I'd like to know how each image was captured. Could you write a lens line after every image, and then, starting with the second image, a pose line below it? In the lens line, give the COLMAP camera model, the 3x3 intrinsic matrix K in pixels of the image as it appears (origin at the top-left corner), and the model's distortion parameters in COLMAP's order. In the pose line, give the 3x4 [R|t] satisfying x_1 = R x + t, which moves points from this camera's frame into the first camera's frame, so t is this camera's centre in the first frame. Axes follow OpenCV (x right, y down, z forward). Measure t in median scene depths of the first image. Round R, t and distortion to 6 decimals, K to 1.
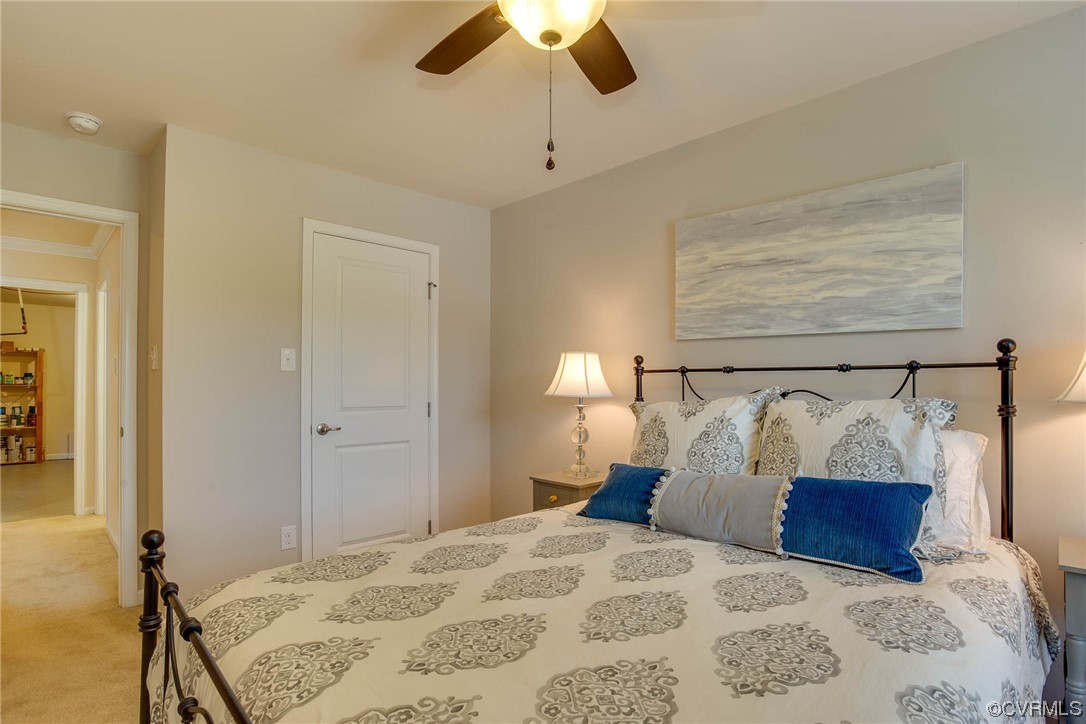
lens RADIAL K [[529.8, 0, 547.6], [0, 529.8, 381.9], [0, 0, 1]] dist [-0.052841, 0.002648]
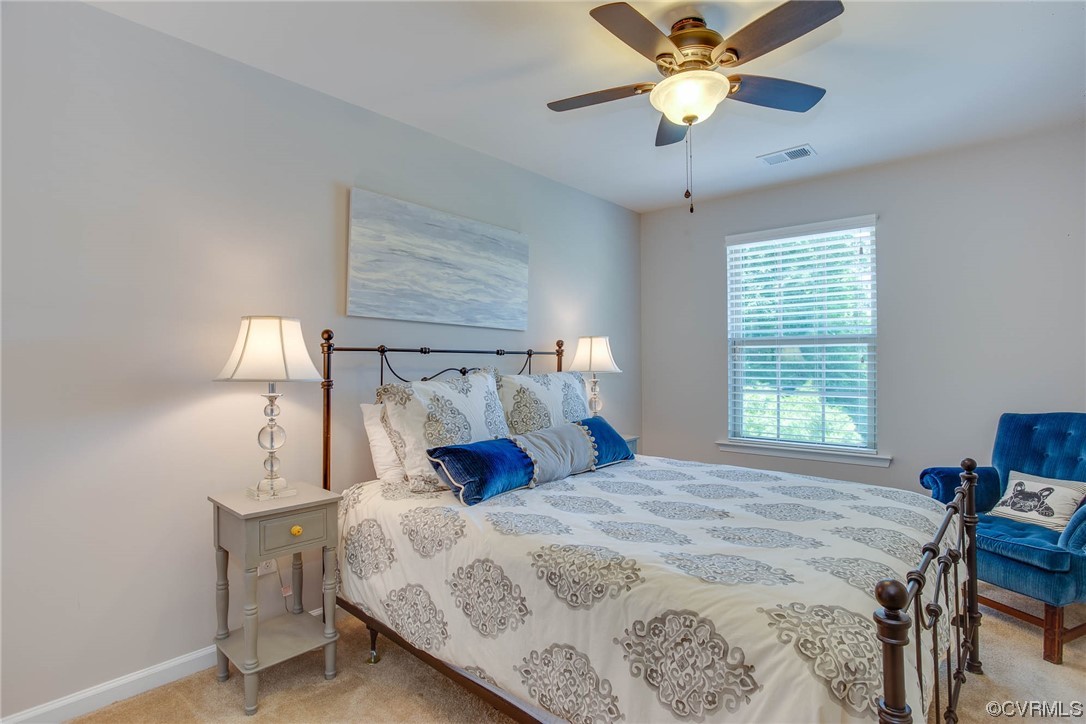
lens RADIAL K [[529.8, 0, 543.9], [0, 529.8, 359.6], [0, 0, 1]] dist [-0.052841, 0.002648]
pose [[-0.040663, 0.007033, 0.999148, -0.742300], [-0.002819, 0.999970, -0.007153, 0.002427], [-0.999169, -0.003108, -0.040642, 0.770648]]
